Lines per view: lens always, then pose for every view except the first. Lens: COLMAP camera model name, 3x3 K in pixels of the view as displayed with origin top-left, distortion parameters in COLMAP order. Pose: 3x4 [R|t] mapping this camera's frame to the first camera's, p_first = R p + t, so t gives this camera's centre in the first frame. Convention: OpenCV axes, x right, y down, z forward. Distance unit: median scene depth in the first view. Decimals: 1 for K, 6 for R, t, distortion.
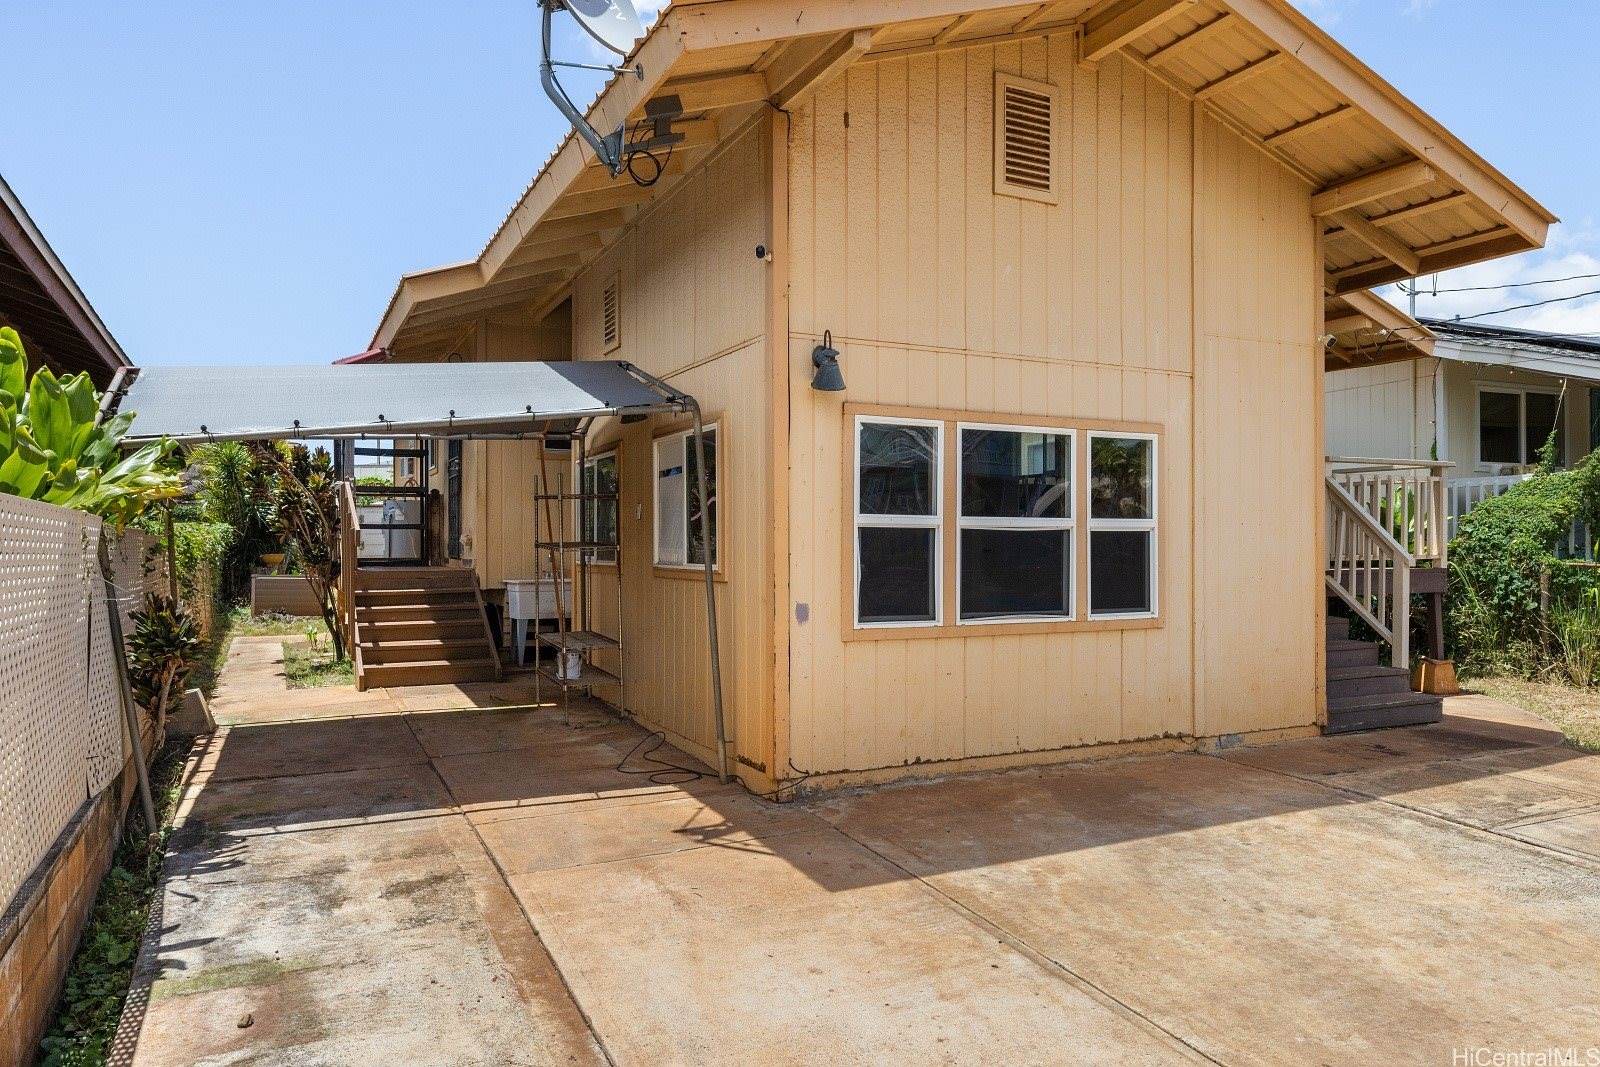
lens RADIAL K [[1085.8, 0, 800.3], [0, 1085.8, 530.6], [0, 0, 1]] dist [-0.002938, -0.000635]
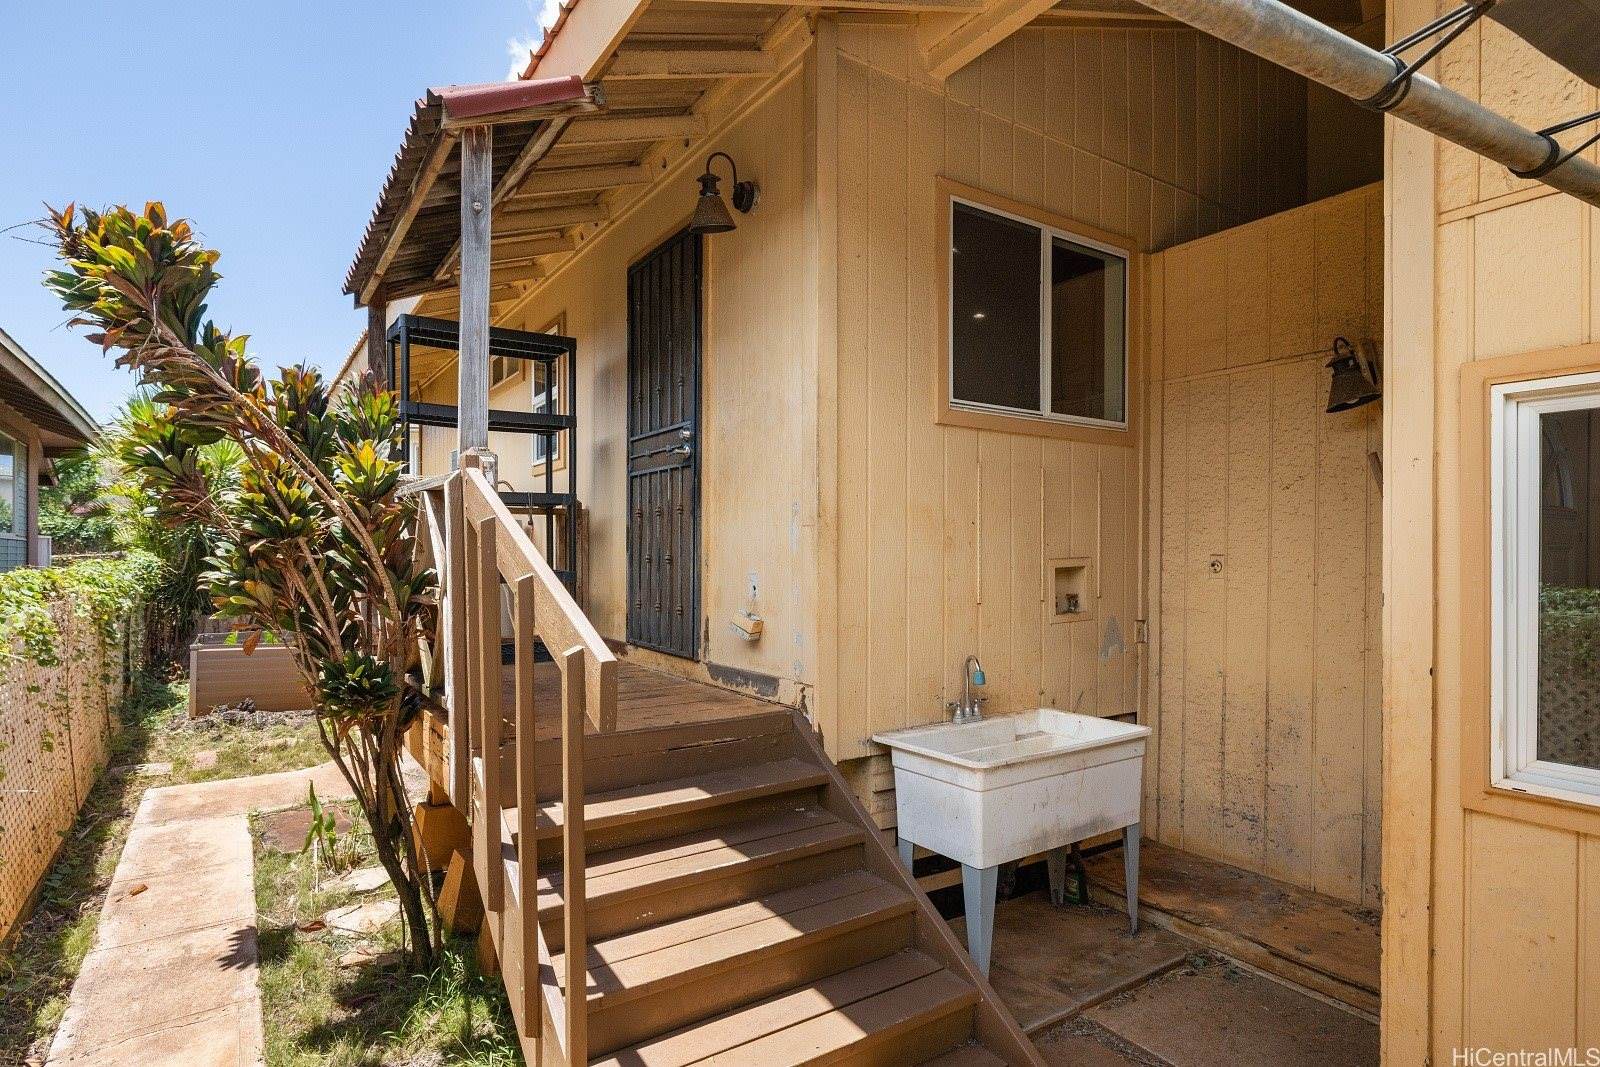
lens RADIAL K [[849.0, 0, 801.4], [0, 849.0, 549.7], [0, 0, 1]] dist [0.002124, 0.000280]
pose [[0.990910, 0.002747, 0.134499, -0.340915], [-0.004183, 0.999937, 0.010394, -0.023312], [-0.134462, -0.010862, 0.990859, 0.709834]]
